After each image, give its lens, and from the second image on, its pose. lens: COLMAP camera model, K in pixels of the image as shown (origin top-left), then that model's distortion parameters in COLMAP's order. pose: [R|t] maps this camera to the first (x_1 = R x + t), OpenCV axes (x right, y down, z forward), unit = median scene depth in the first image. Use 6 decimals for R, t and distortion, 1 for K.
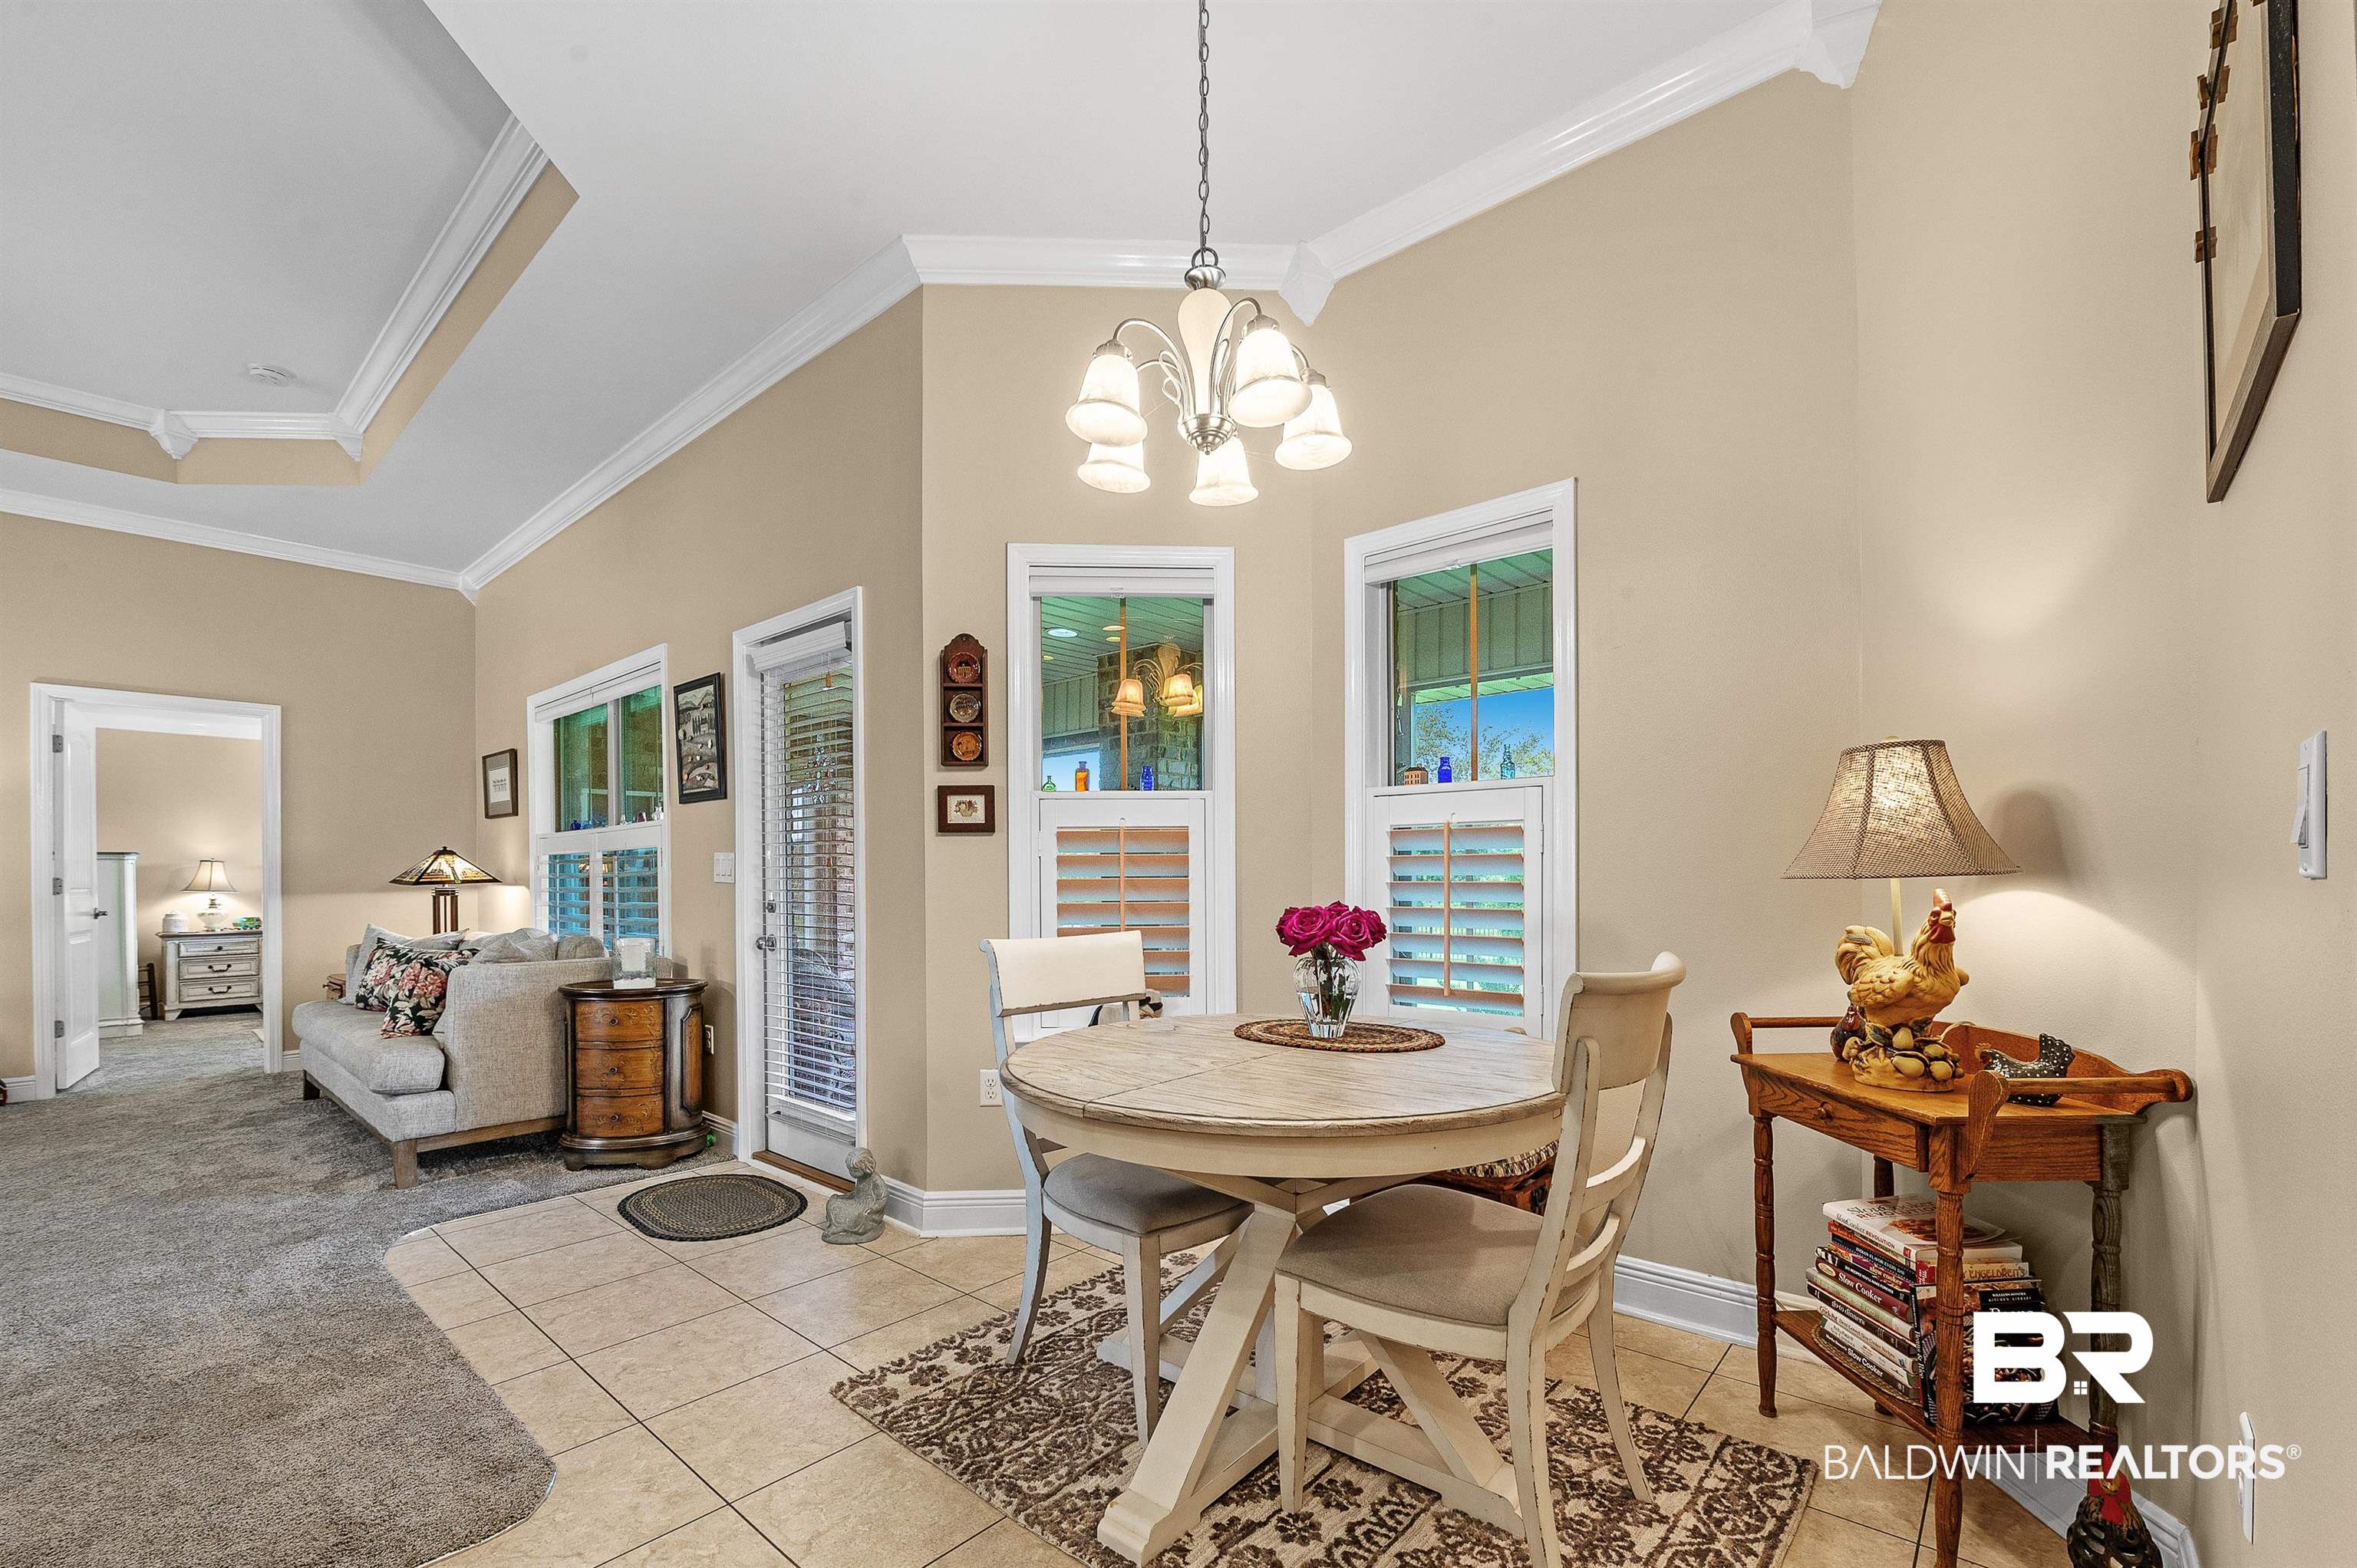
lens RADIAL K [[965.6, 0, 1205.4], [0, 965.6, 885.4], [0, 0, 1]] dist [-0.007299, -0.001188]
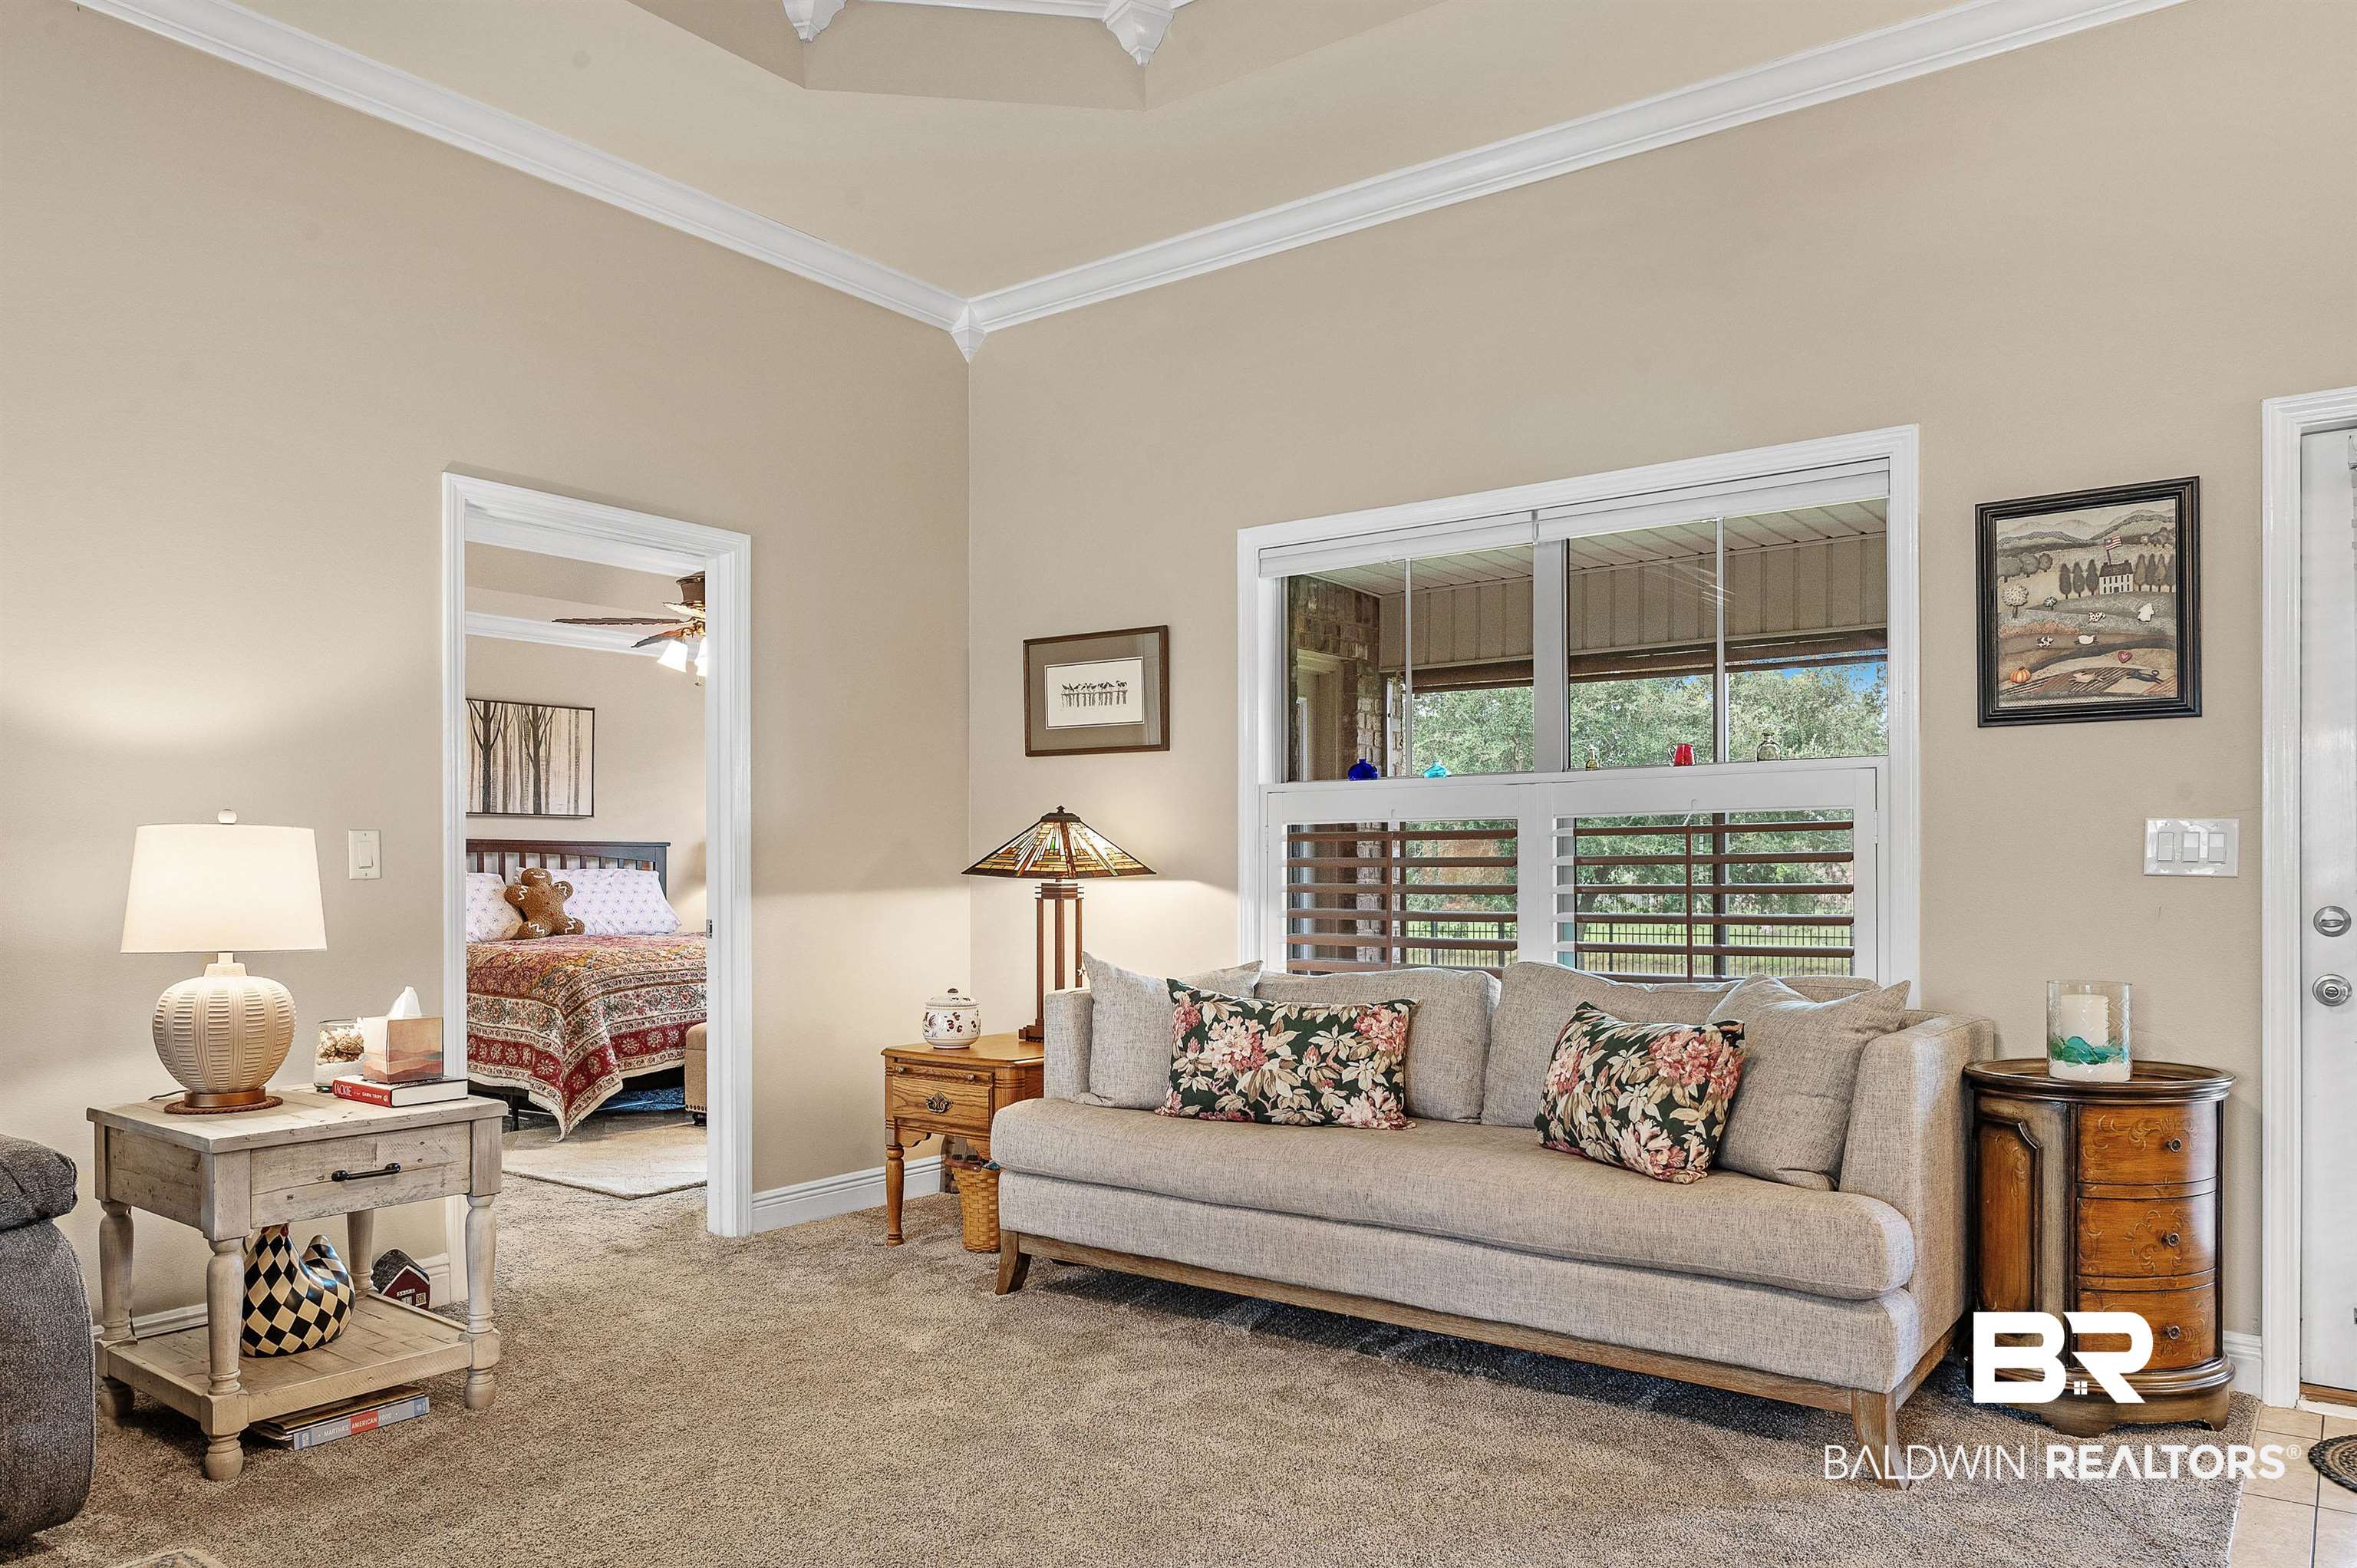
lens RADIAL K [[1585.8, 0, 1183.0], [0, 1585.8, 861.6], [0, 0, 1]] dist [-0.006344, 0.005740]
pose [[0.998398, 0.005946, 0.056270, -1.423367], [-0.005033, 0.999854, -0.016351, 0.007331], [-0.056359, 0.016042, 0.998282, 0.219484]]
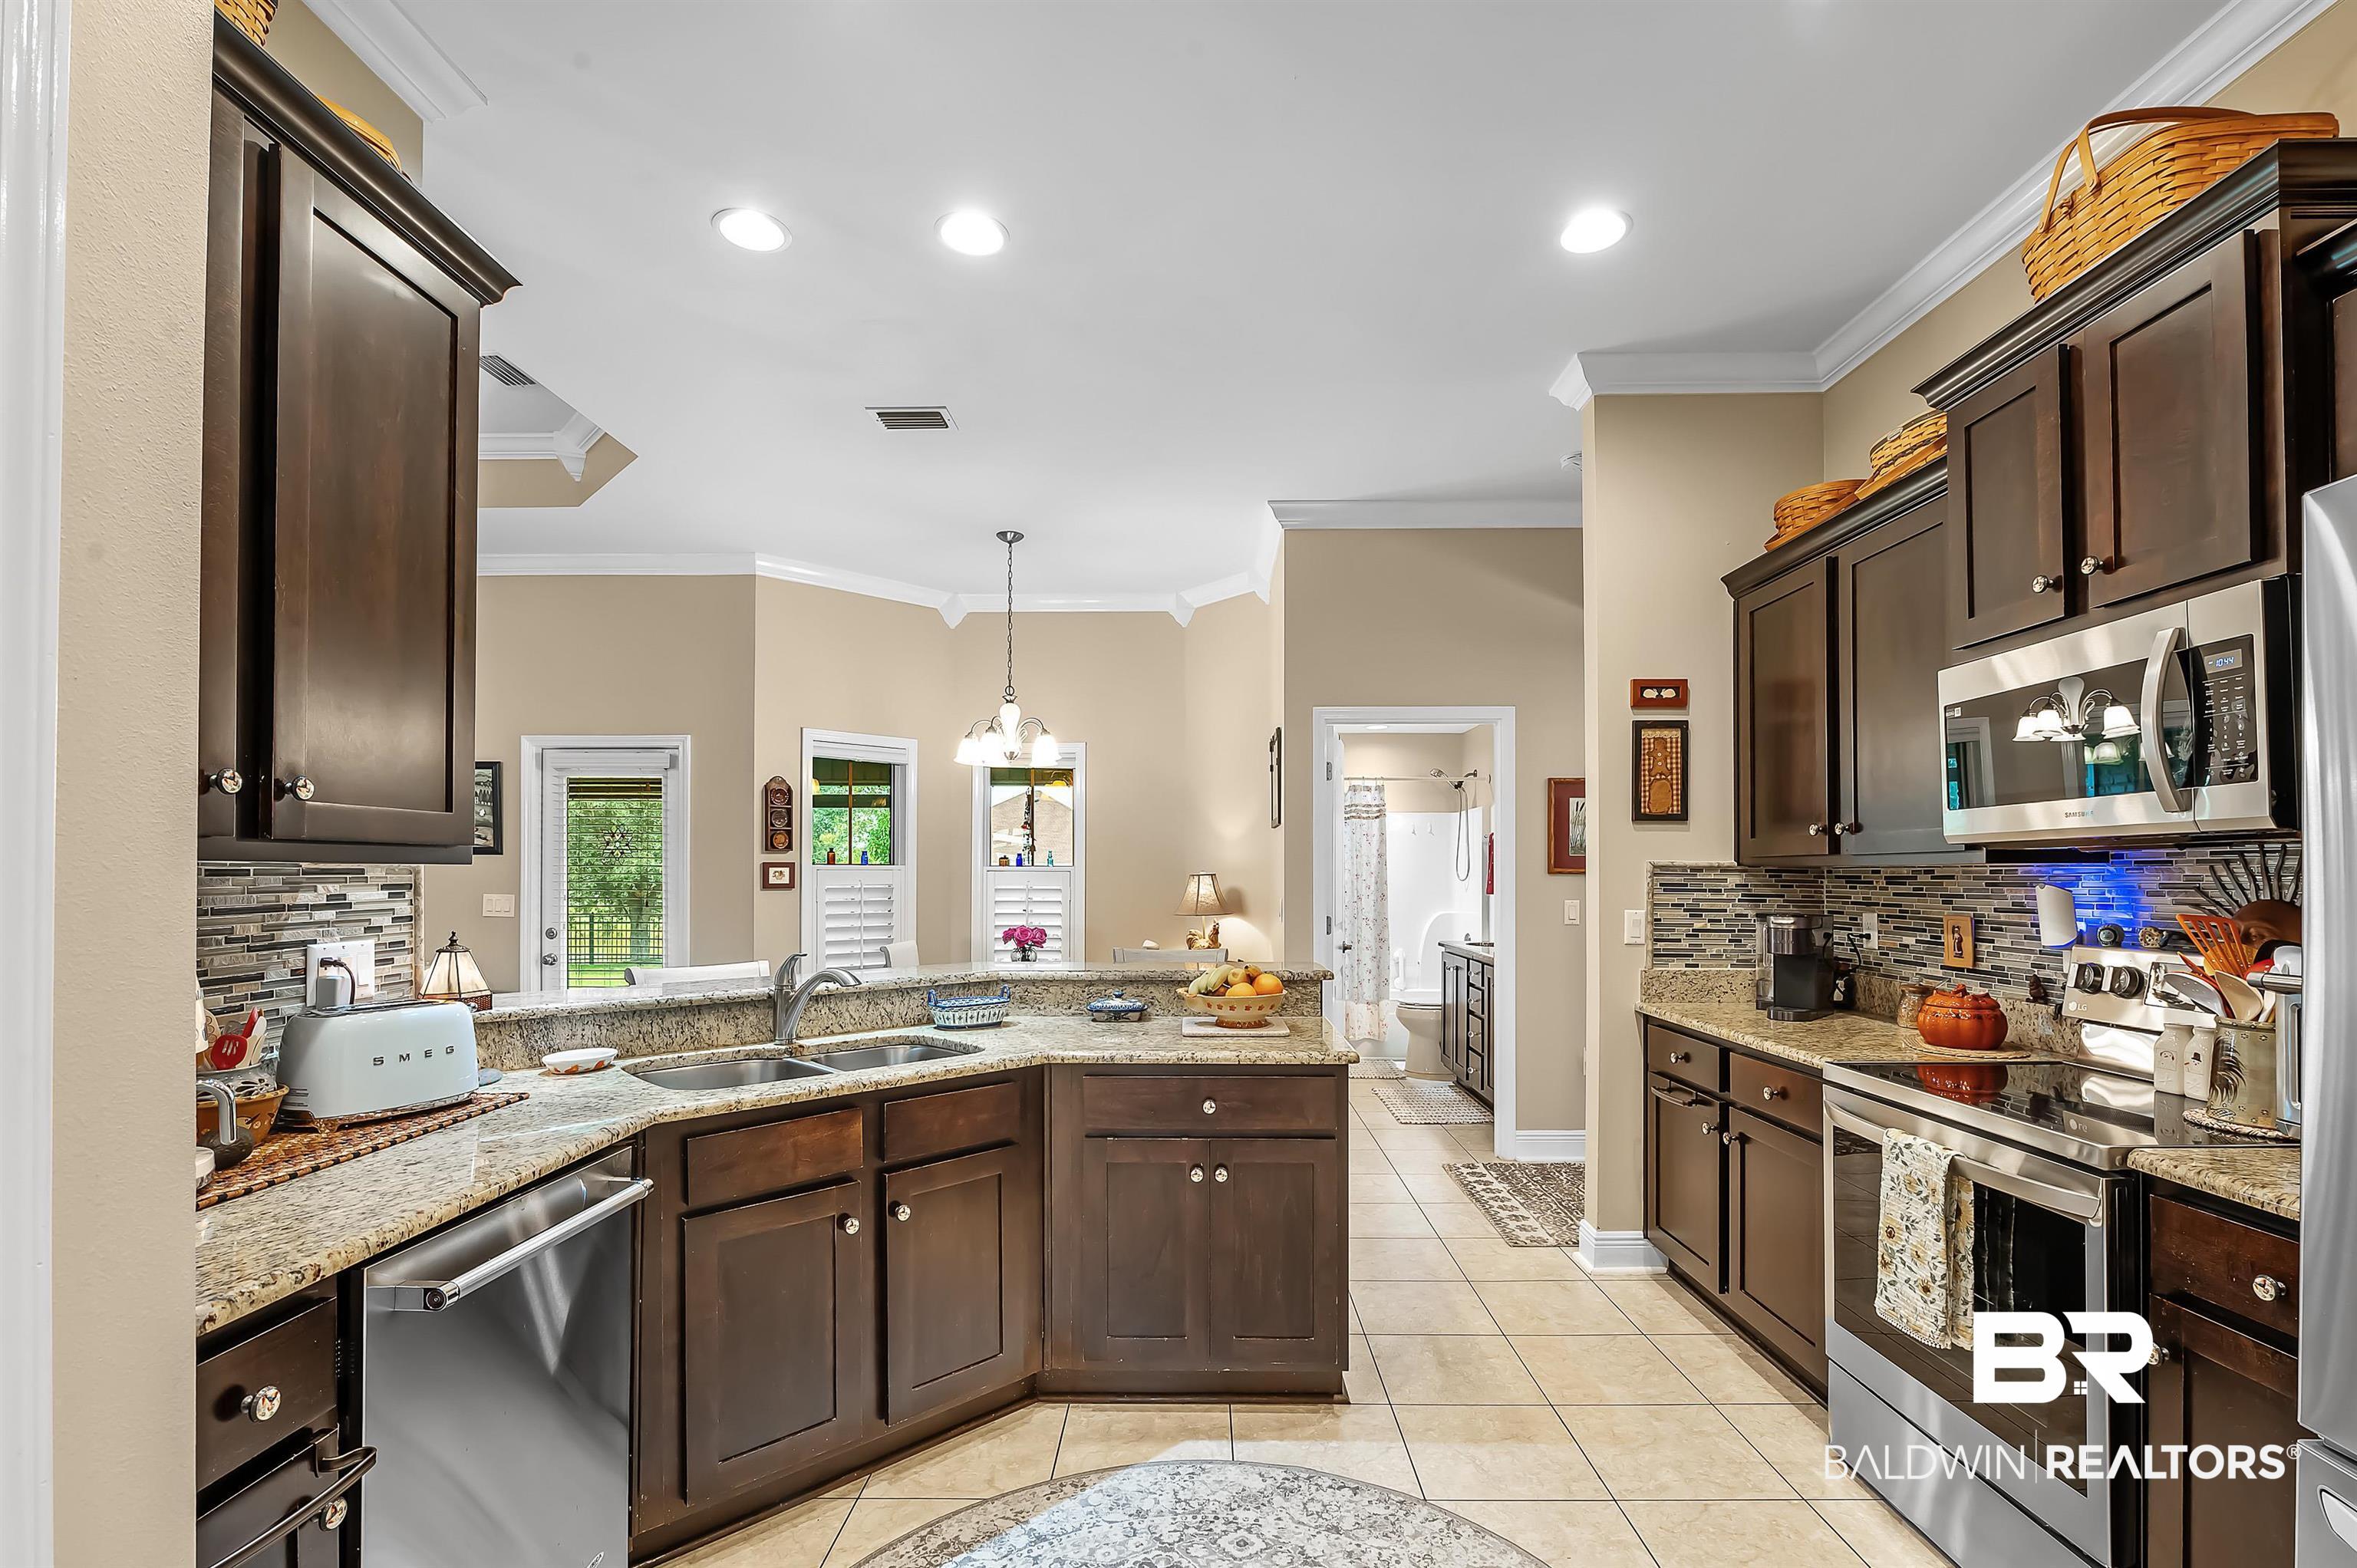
lens RADIAL K [[1054.9, 0, 1187.1], [0, 1054.9, 866.6], [0, 0, 1]] dist [-0.006669, -0.000705]
pose [[0.771034, 0.011110, 0.636697, -0.900140], [0.000963, 0.999826, -0.018613, -0.058955], [-0.636793, 0.014965, 0.770889, -0.964941]]
